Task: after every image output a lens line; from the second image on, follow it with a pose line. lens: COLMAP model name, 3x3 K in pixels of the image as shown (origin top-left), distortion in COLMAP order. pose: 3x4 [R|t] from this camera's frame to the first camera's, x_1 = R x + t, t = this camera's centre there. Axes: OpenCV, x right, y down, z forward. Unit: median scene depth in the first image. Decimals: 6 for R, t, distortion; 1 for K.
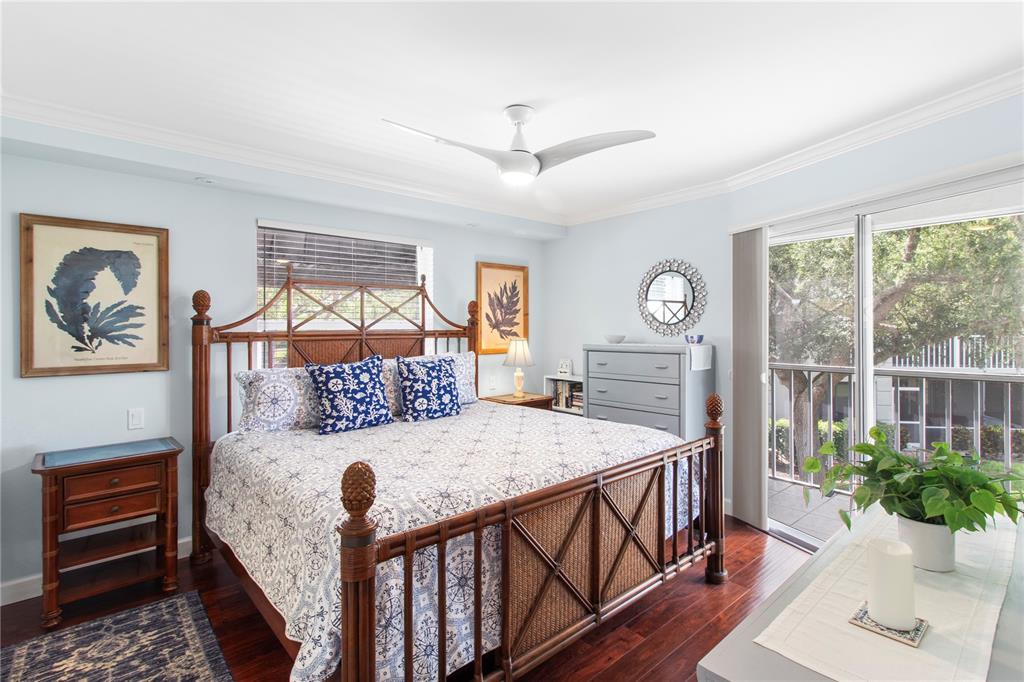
lens RADIAL K [[487.3, 0, 531.2], [0, 487.3, 326.3], [0, 0, 1]] dist [0.000996, -0.000534]
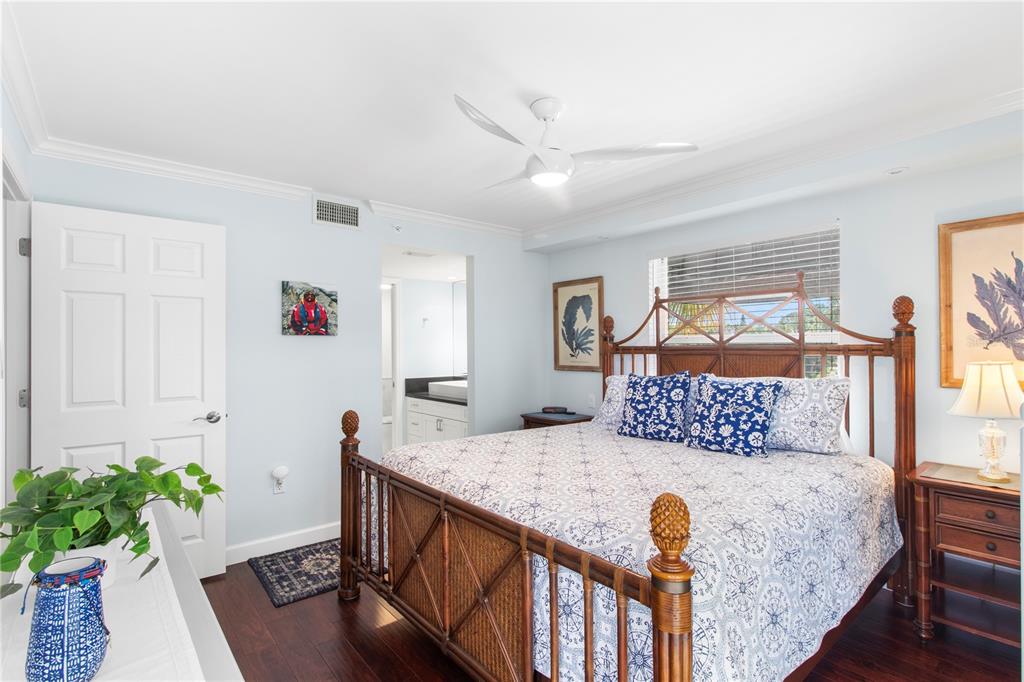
lens RADIAL K [[487.3, 0, 505.3], [0, 487.3, 344.2], [0, 0, 1]] dist [0.000996, -0.000534]
pose [[-0.056613, -0.001760, -0.998395, 0.697557], [0.005717, 0.999981, -0.002087, 0.007690], [0.998380, -0.005826, -0.056602, 0.745772]]
